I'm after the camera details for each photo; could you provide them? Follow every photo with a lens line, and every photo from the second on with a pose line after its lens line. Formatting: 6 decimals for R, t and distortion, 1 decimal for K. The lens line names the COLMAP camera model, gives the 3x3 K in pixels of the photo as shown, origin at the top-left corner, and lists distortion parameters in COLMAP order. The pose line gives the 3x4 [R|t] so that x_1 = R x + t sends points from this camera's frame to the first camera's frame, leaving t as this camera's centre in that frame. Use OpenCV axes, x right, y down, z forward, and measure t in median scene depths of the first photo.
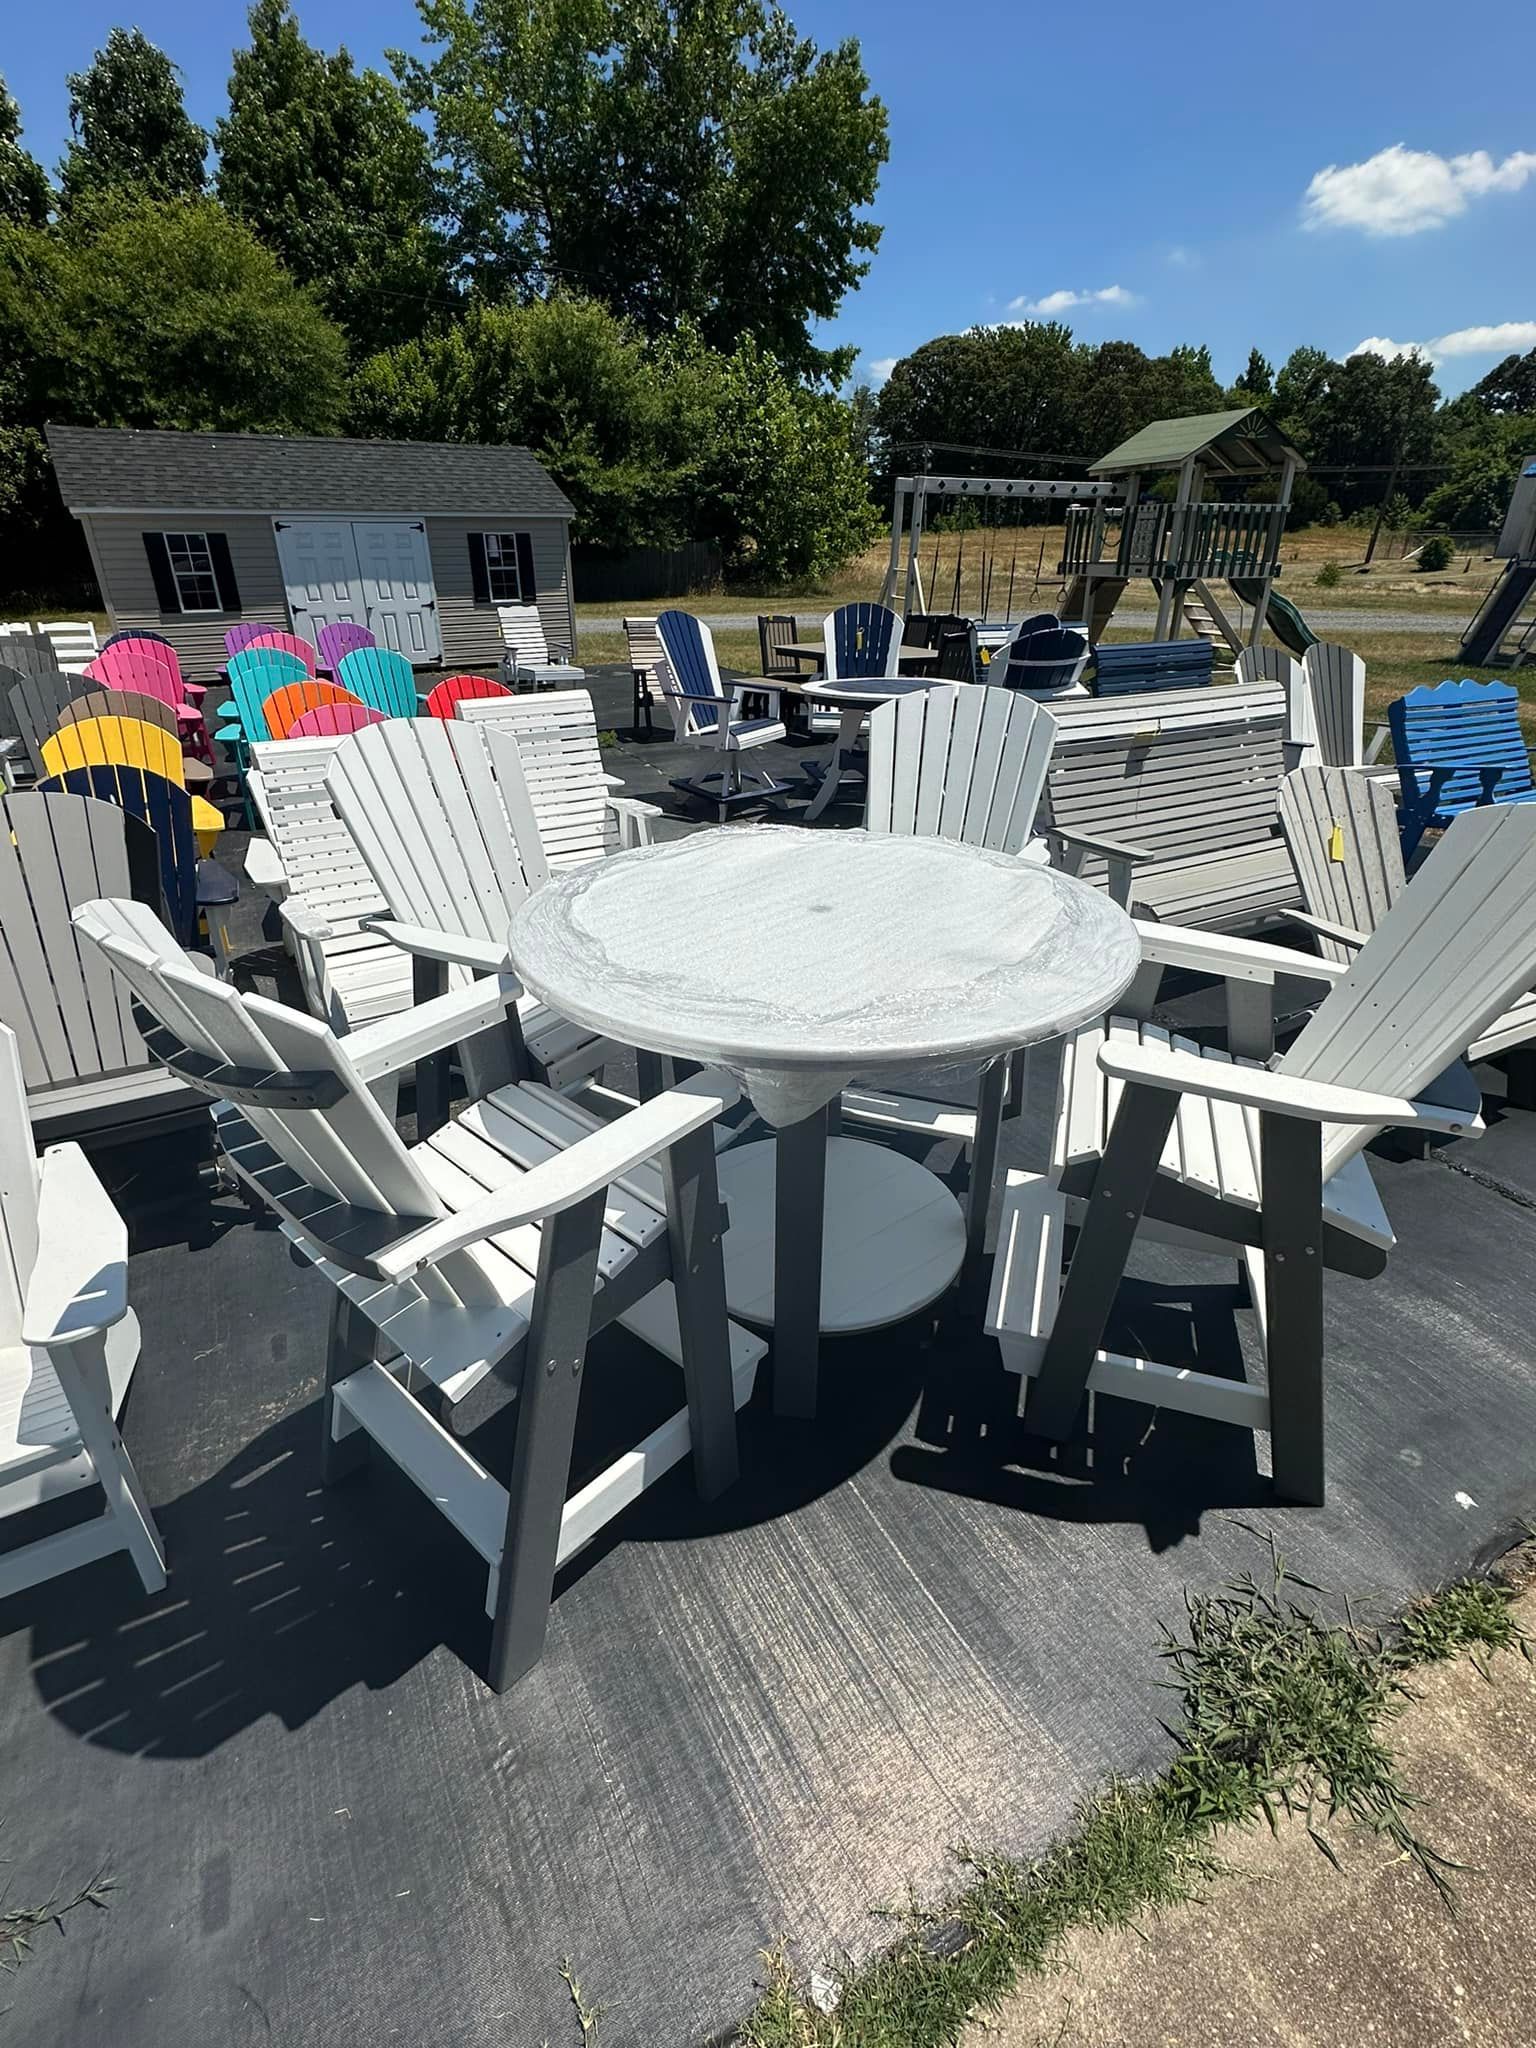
lens RADIAL K [[937.9, 0, 768.0], [0, 937.9, 1024.0], [0, 0, 1]] dist [0.007424, 0.000823]
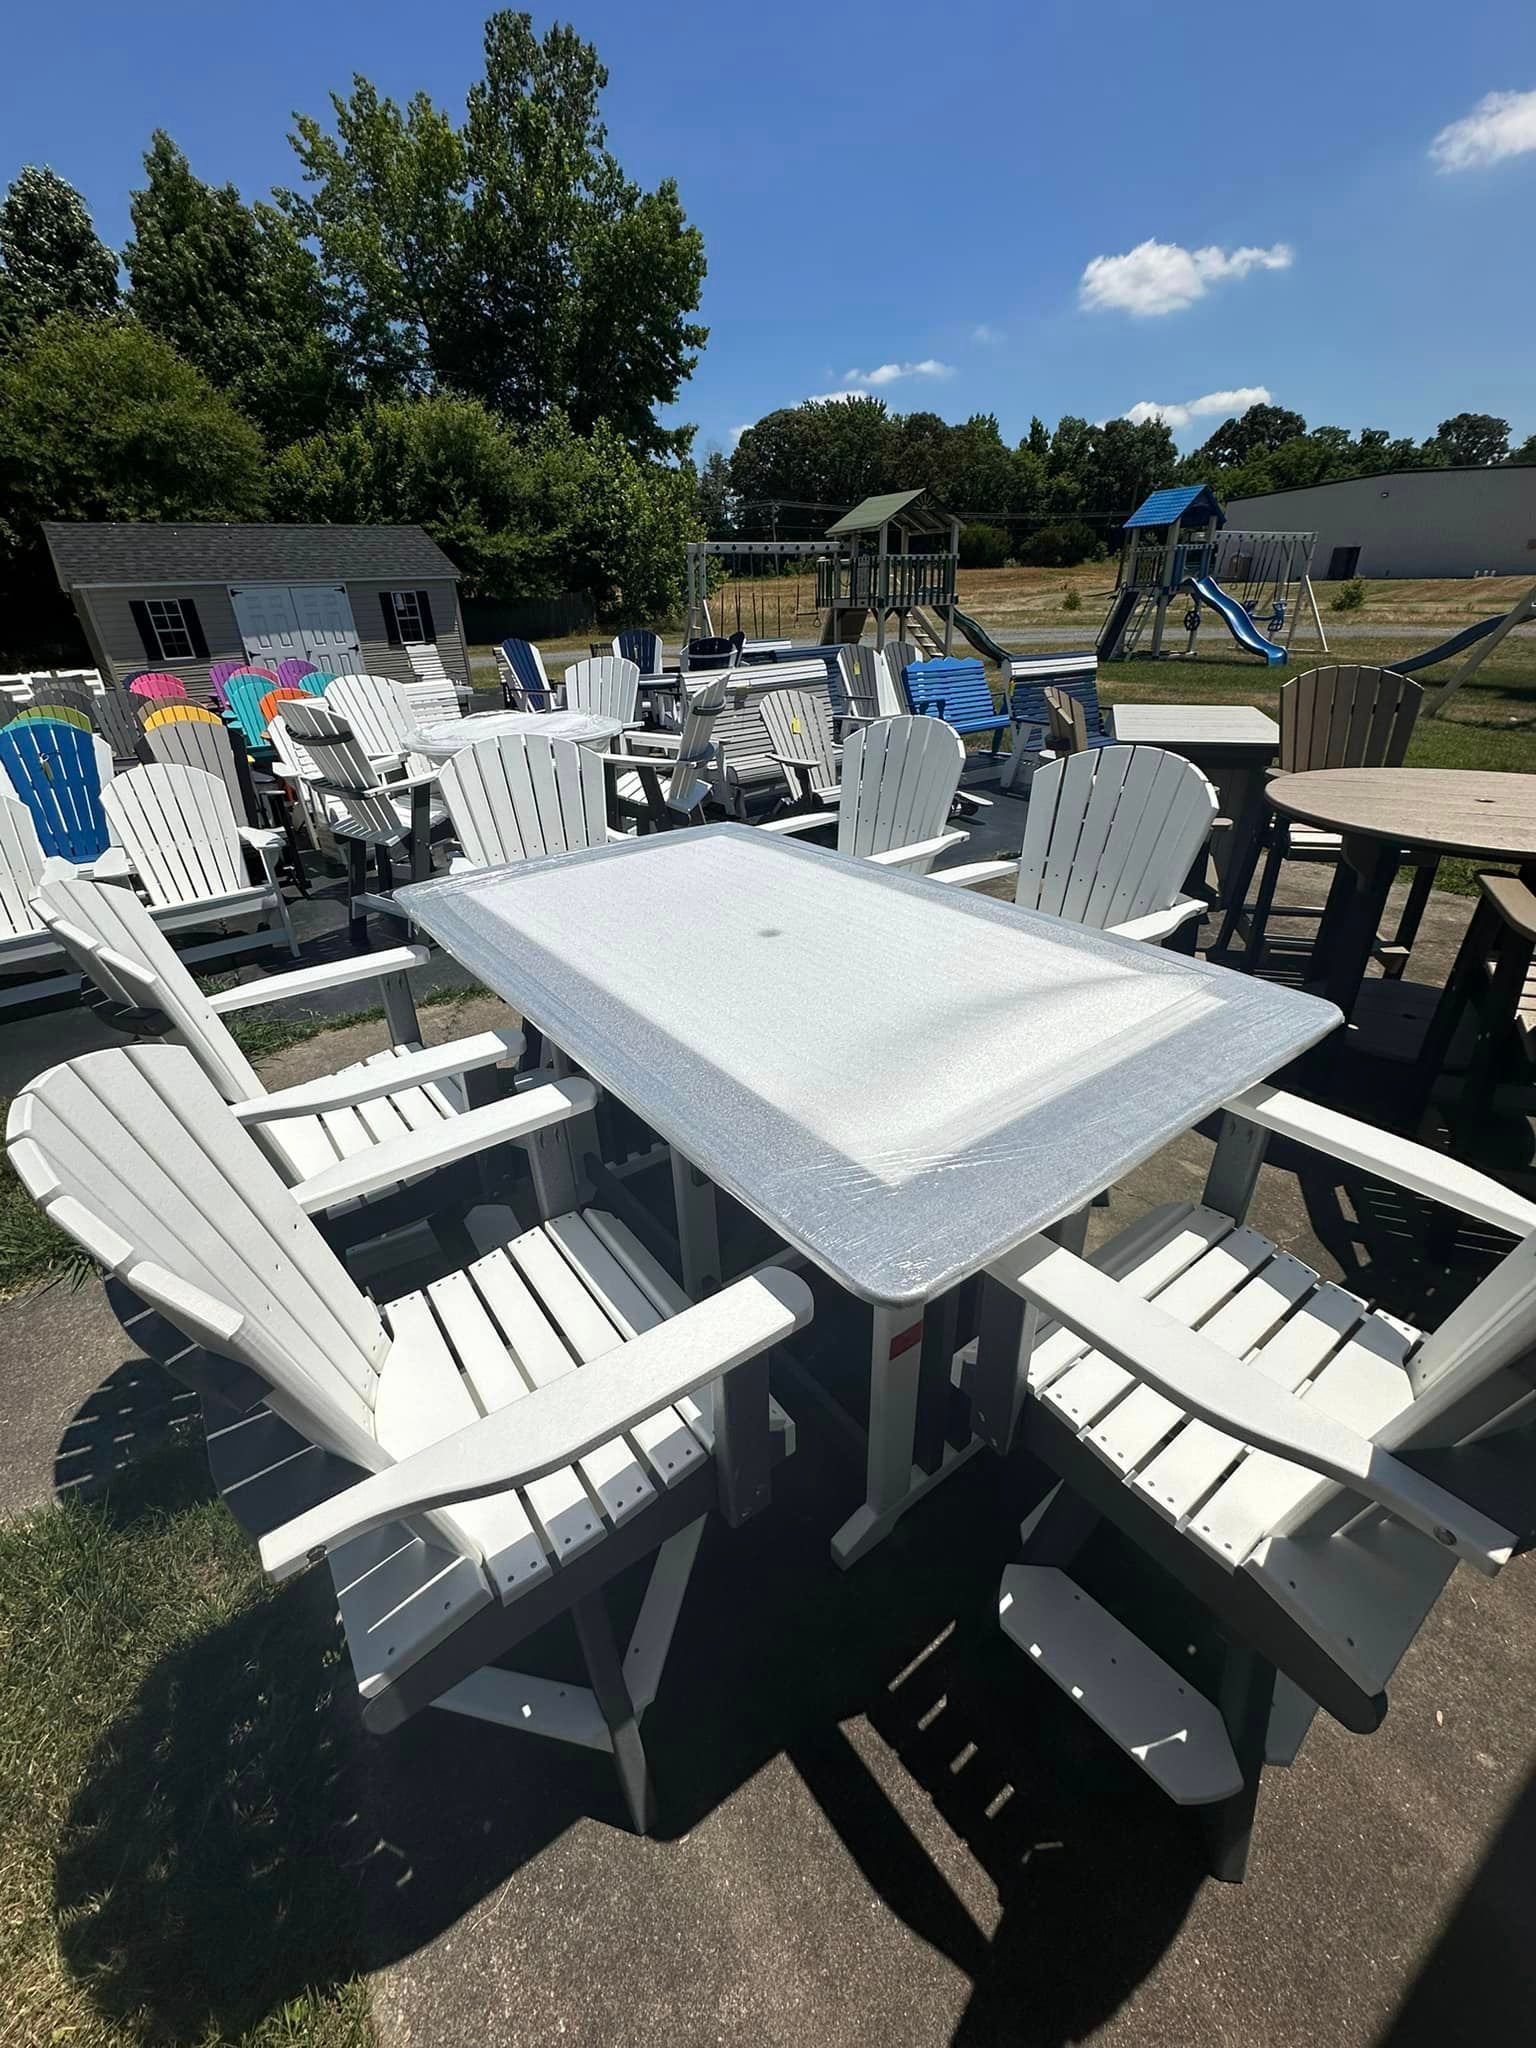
lens RADIAL K [[821.1, 0, 768.0], [0, 821.1, 1024.0], [0, 0, 1]] dist [0.000015, 0.005049]
pose [[0.992622, -0.082551, 0.088811, 0.035689], [0.081110, 0.996510, 0.019720, 0.053266], [-0.090129, -0.012371, 0.995853, -0.106008]]
